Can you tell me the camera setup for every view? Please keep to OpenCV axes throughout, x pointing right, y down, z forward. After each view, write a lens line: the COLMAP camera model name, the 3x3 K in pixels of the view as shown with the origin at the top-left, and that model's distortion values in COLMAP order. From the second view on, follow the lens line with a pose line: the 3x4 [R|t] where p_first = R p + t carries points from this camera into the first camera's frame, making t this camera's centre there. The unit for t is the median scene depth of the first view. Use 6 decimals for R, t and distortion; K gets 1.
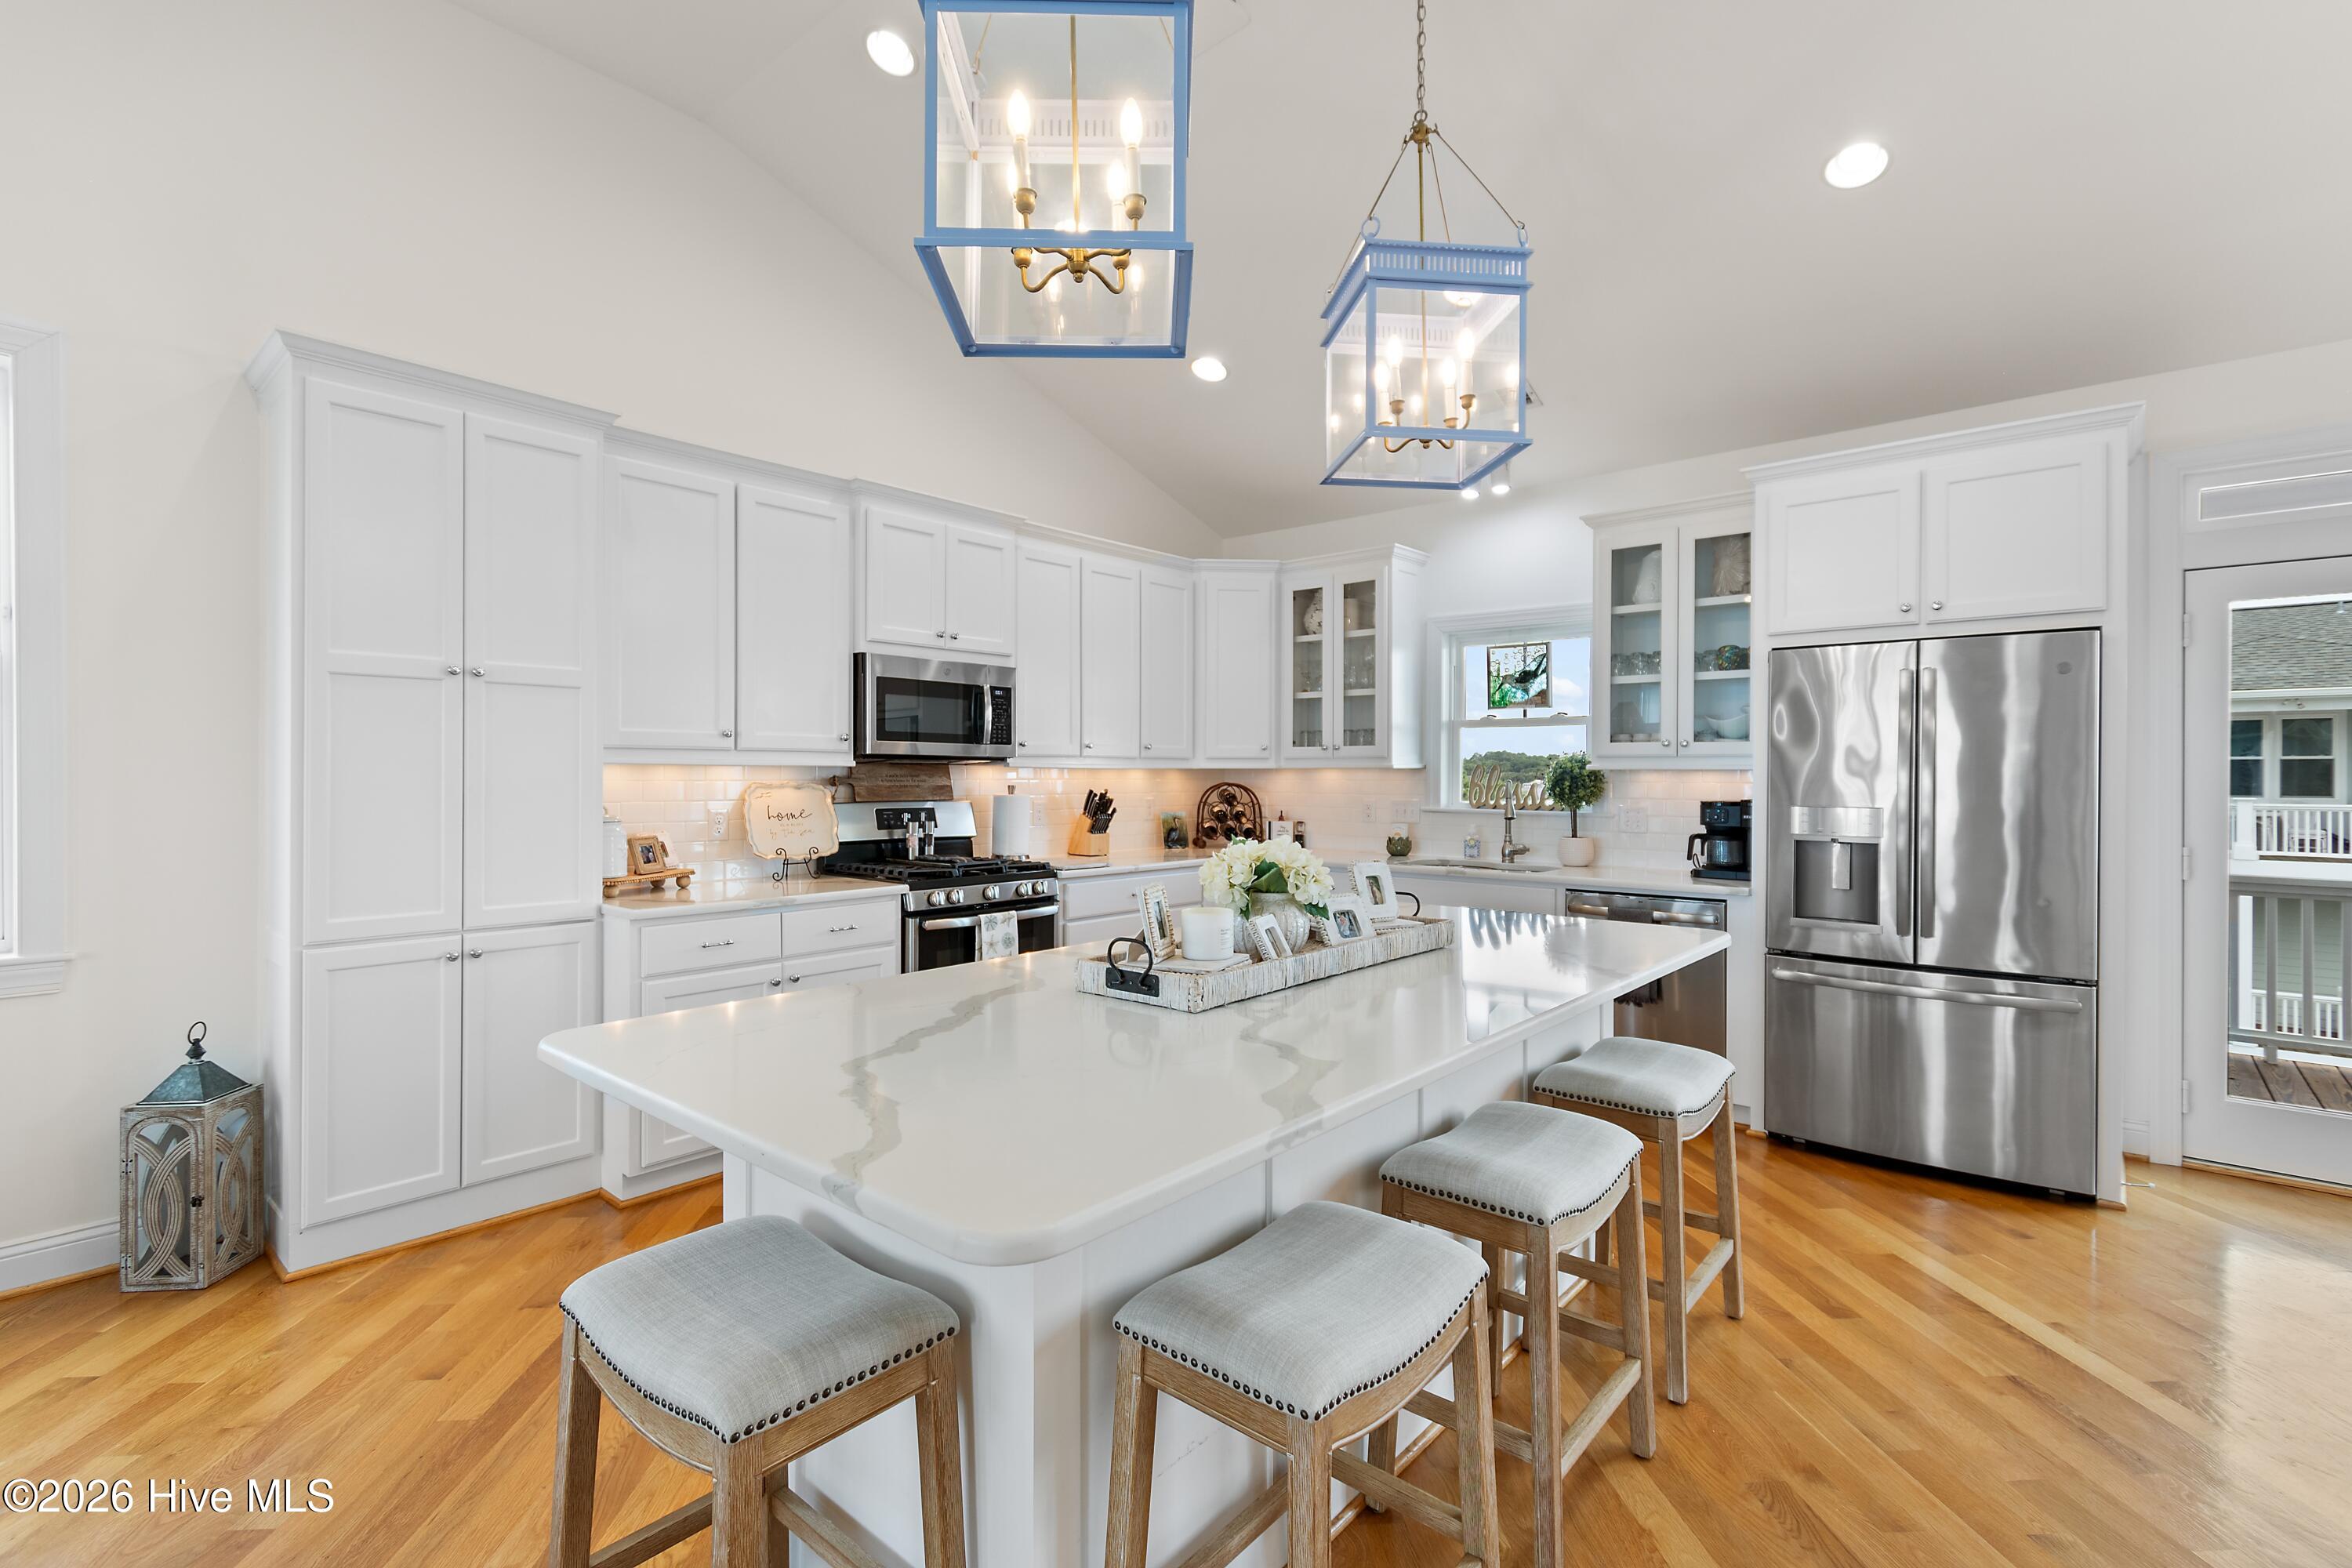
lens RADIAL K [[1056.0, 0, 1192.5], [0, 1056.0, 772.9], [0, 0, 1]] dist [0.002240, 0.000379]
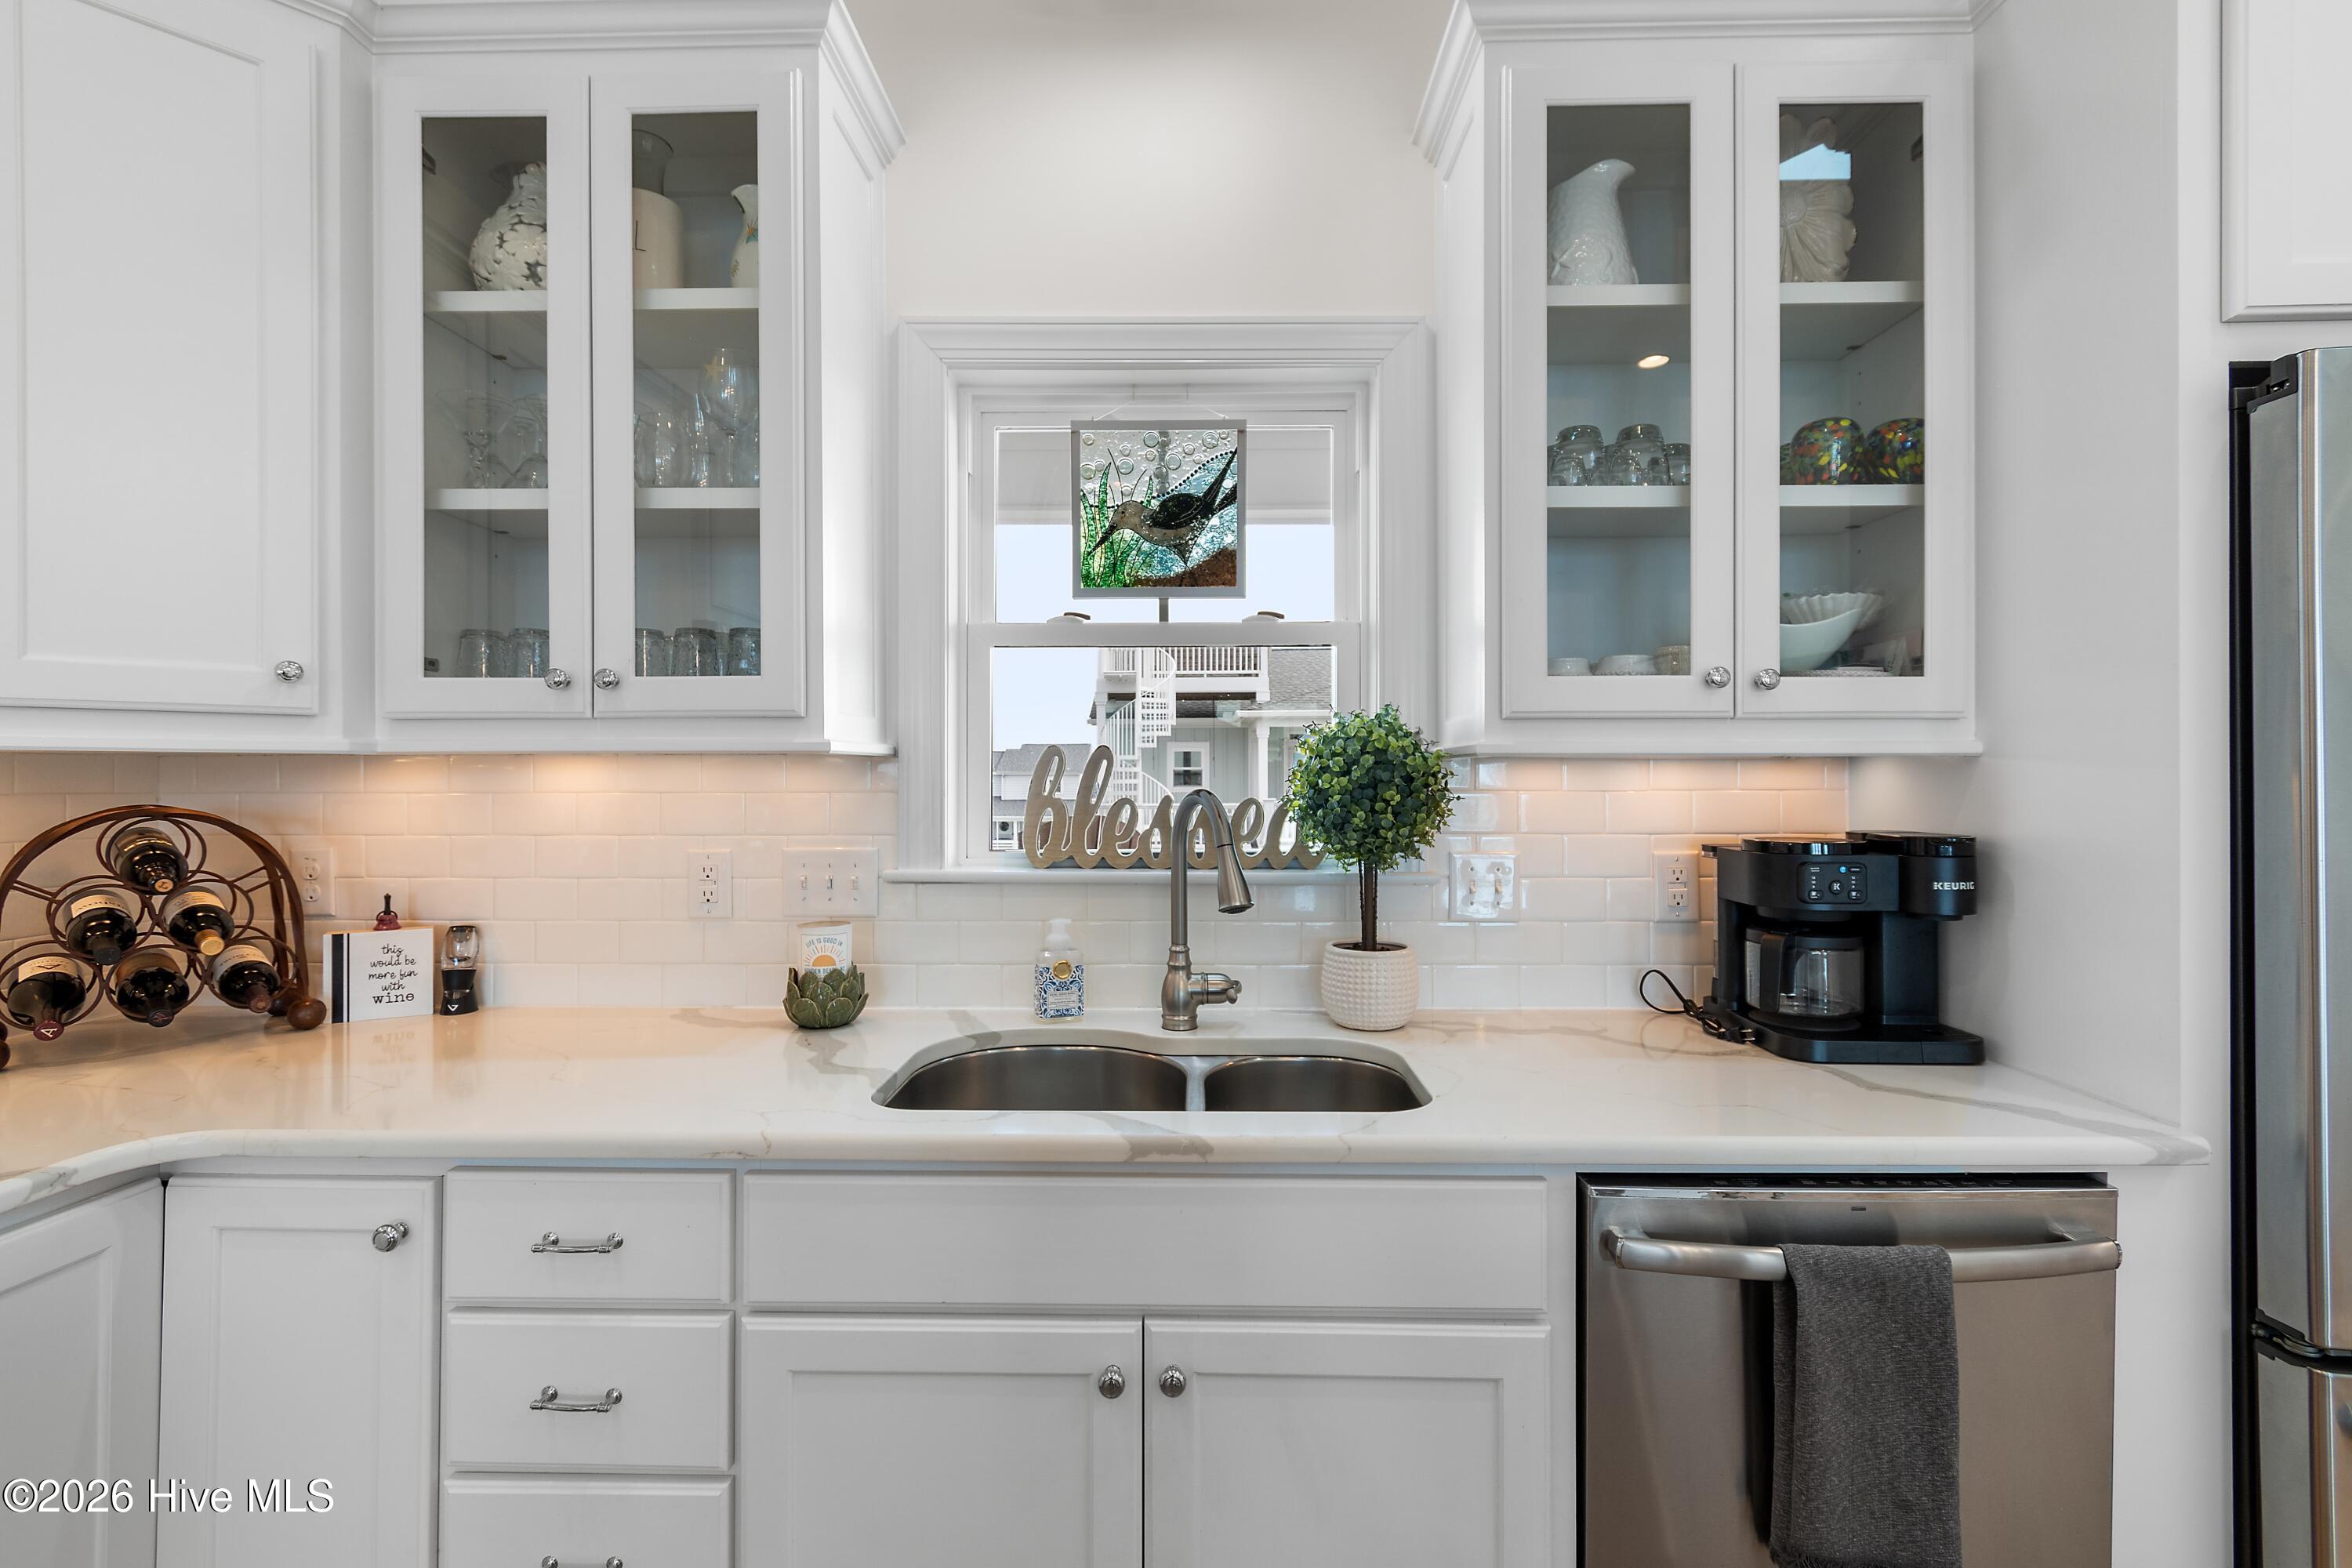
lens RADIAL K [[1056.0, 0, 1167.7], [0, 1056.0, 779.2], [0, 0, 1]] dist [0.002240, 0.000379]
pose [[0.775471, -0.005715, 0.631357, 0.083548], [0.003174, 0.999982, 0.005153, 0.001800], [-0.631375, -0.001992, 0.775475, 0.783710]]
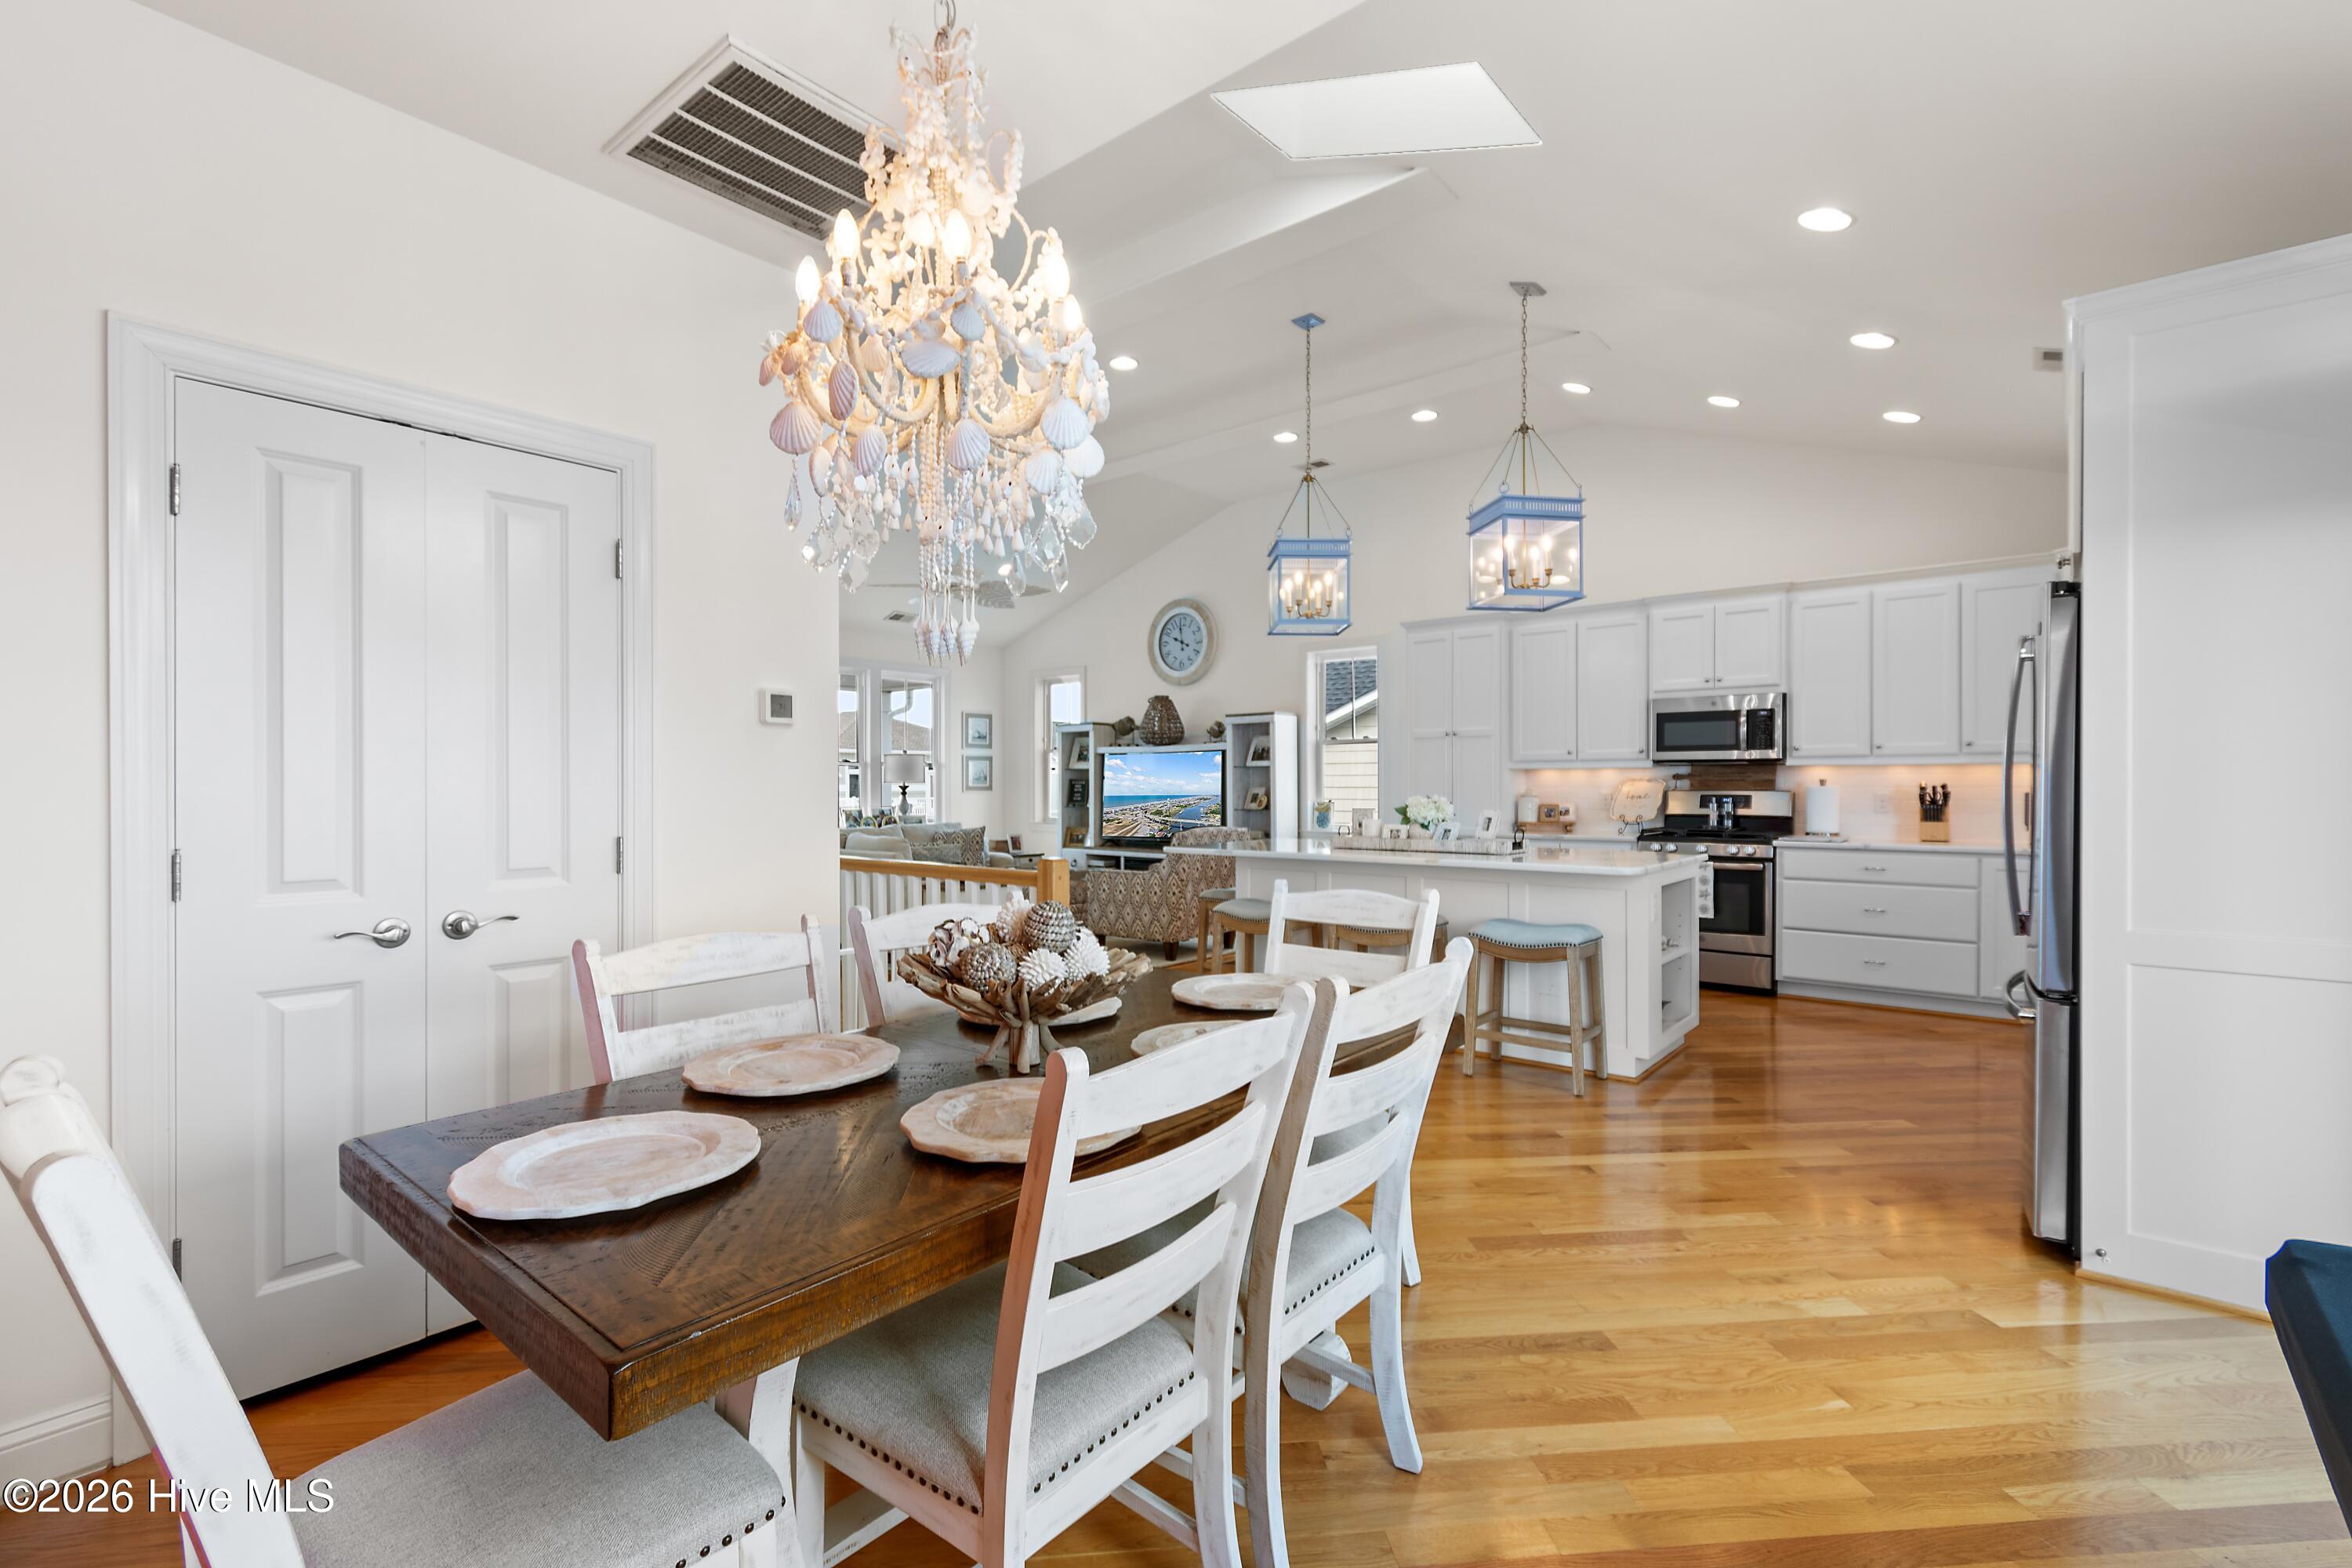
lens RADIAL K [[1056.0, 0, 1185.7], [0, 1056.0, 789.4], [0, 0, 1]] dist [0.002240, 0.000379]
pose [[0.007528, 0.002376, -0.999969, 1.178014], [0.004904, 0.999985, 0.002413, 0.018021], [0.999960, -0.004922, 0.007516, 0.216386]]
